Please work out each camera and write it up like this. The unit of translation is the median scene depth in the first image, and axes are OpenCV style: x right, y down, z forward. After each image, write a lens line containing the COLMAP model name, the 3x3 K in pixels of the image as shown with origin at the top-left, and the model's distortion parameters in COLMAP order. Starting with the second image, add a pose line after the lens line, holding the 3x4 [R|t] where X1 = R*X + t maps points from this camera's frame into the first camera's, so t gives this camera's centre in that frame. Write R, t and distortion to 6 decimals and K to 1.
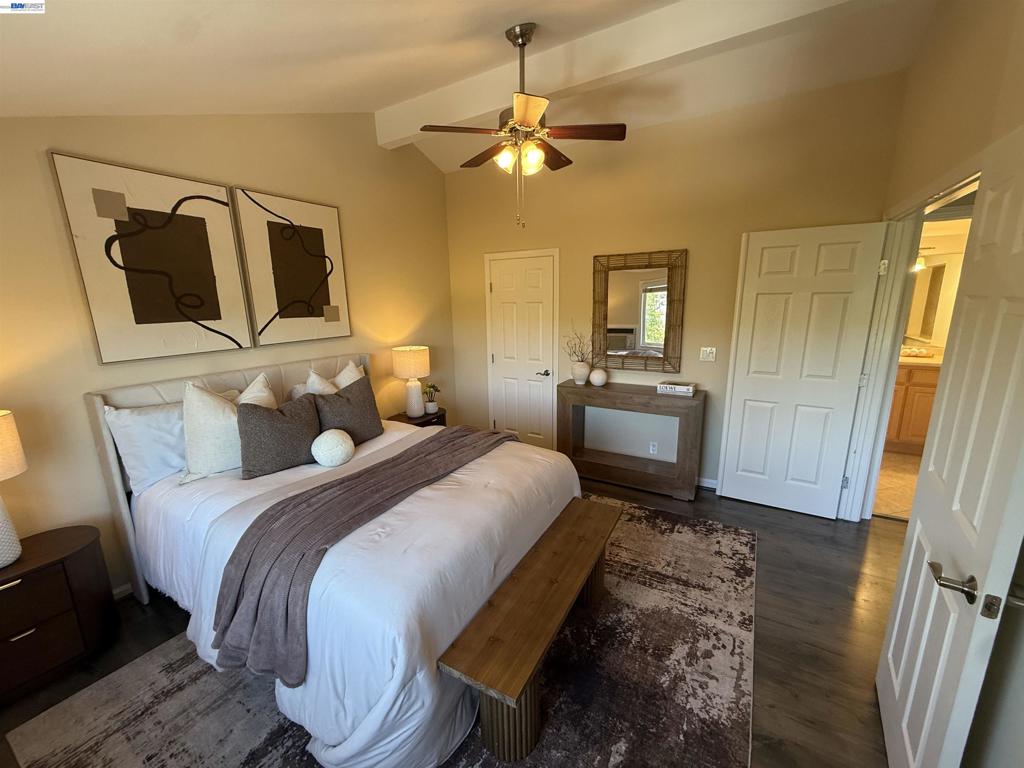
lens RADIAL K [[408.5, 0, 508.3], [0, 408.5, 387.1], [0, 0, 1]] dist [0.000653, 0.000216]
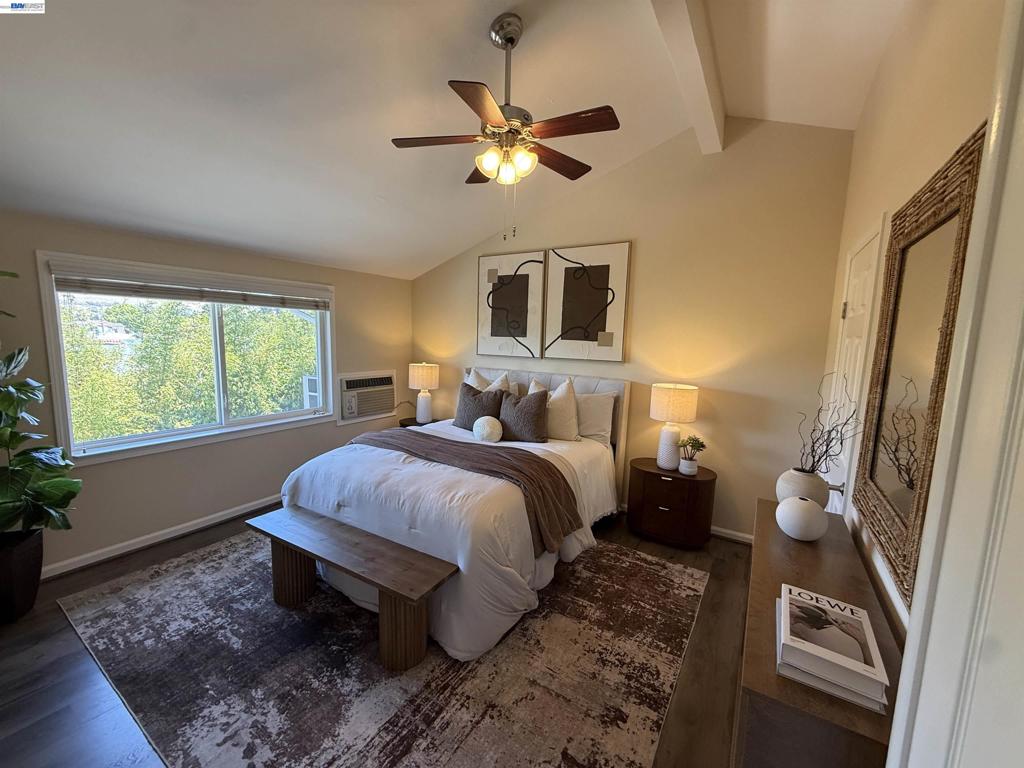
lens RADIAL K [[408.5, 0, 513.1], [0, 408.5, 386.4], [0, 0, 1]] dist [0.000653, 0.000216]
pose [[-0.011466, 0.144221, -0.989479, 0.866993], [-0.239229, 0.960411, 0.142757, -0.197758], [0.970895, 0.238349, 0.023490, 0.972419]]
